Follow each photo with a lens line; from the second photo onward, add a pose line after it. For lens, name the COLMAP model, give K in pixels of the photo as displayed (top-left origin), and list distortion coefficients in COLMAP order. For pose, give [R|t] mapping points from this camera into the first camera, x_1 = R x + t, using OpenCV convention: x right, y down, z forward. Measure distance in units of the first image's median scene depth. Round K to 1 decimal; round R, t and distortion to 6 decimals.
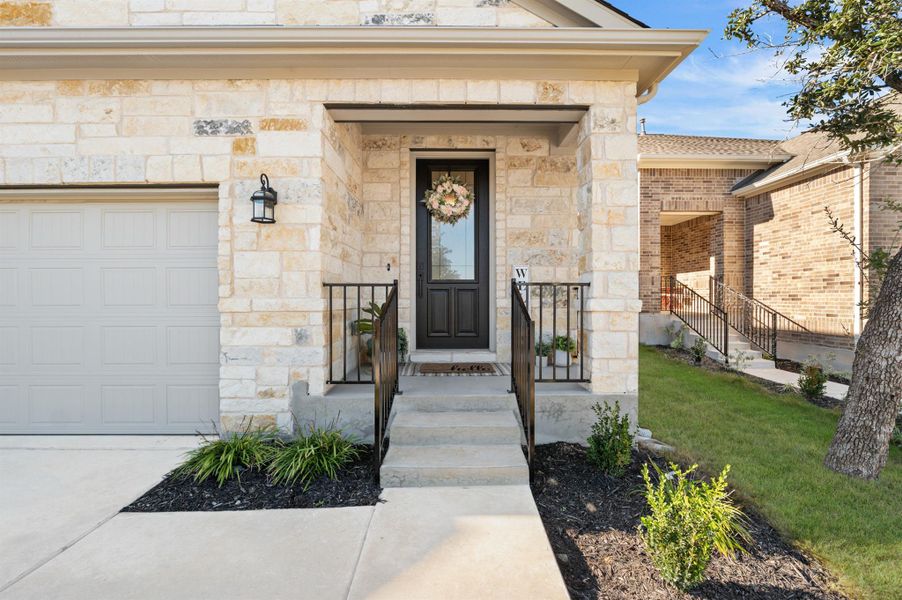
lens RADIAL K [[441.4, 0, 451.0], [0, 441.4, 300.0], [0, 0, 1]] dist [-0.002104, -0.000669]
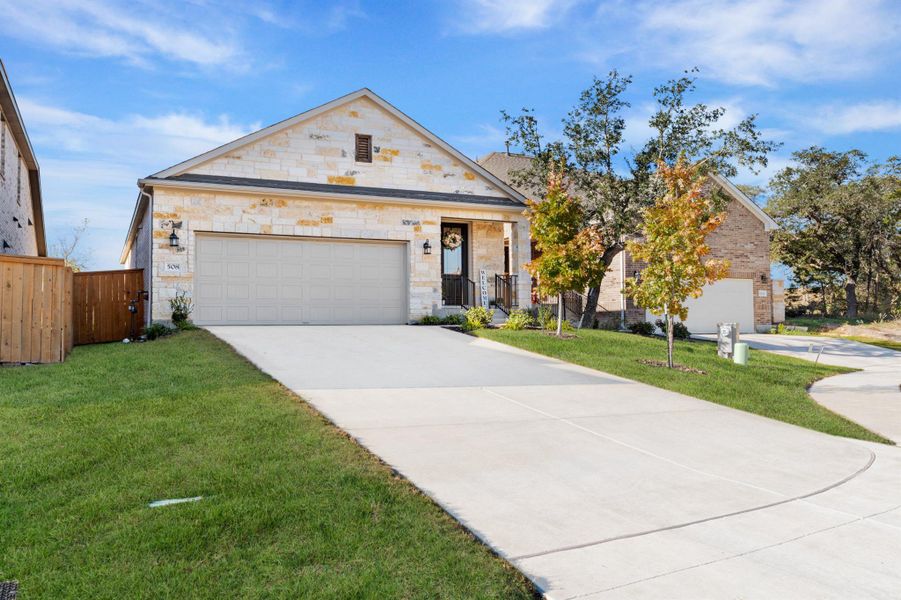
lens RADIAL K [[372.9, 0, 456.7], [0, 372.9, 296.5], [0, 0, 1]] dist [-0.000267, -0.000124]
pose [[0.962974, 0.011363, 0.269353, -0.912590], [-0.010972, 0.999935, -0.002958, 0.135687], [-0.269370, -0.000107, 0.963037, -1.632973]]
